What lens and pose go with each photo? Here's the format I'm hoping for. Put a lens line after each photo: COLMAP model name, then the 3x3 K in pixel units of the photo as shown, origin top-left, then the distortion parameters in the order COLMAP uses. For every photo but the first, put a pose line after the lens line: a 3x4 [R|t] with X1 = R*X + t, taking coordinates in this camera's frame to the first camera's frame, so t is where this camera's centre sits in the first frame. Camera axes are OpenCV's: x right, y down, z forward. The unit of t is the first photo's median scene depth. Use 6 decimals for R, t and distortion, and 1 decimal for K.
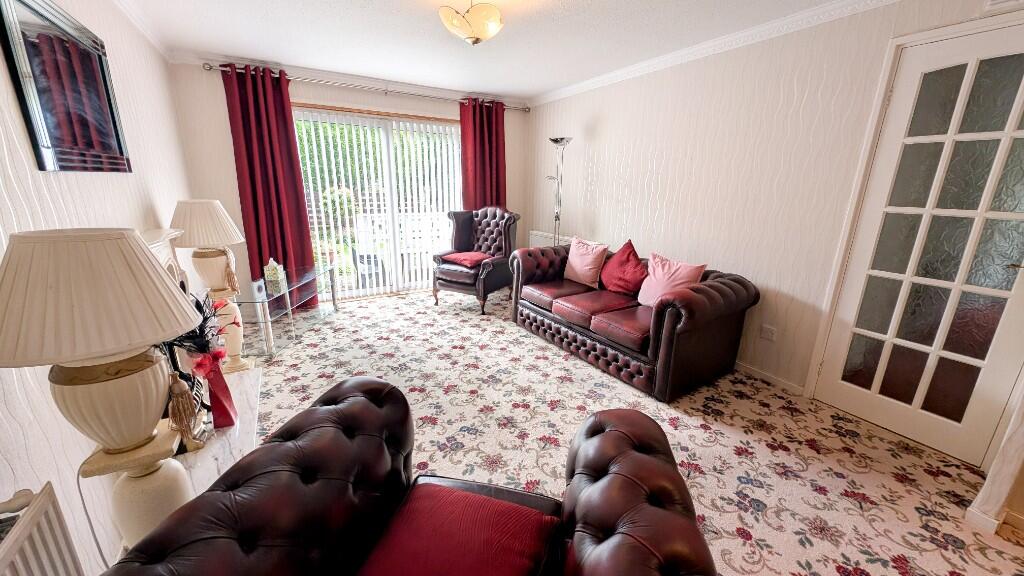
lens RADIAL K [[381.6, 0, 510.6], [0, 381.6, 283.2], [0, 0, 1]] dist [0.005029, -0.001412]
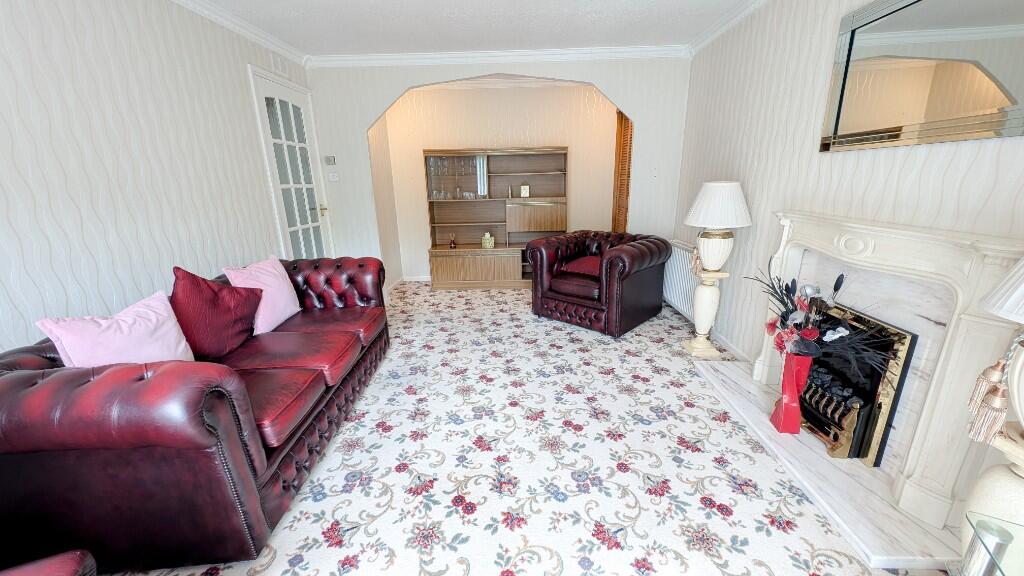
lens RADIAL K [[381.6, 0, 515.5], [0, 381.6, 292.3], [0, 0, 1]] dist [0.005029, -0.001412]
pose [[-0.855503, -0.145869, 0.496827, -0.418735], [0.139632, 0.858964, 0.492629, -0.308602], [-0.498616, 0.490818, -0.714479, 1.258733]]
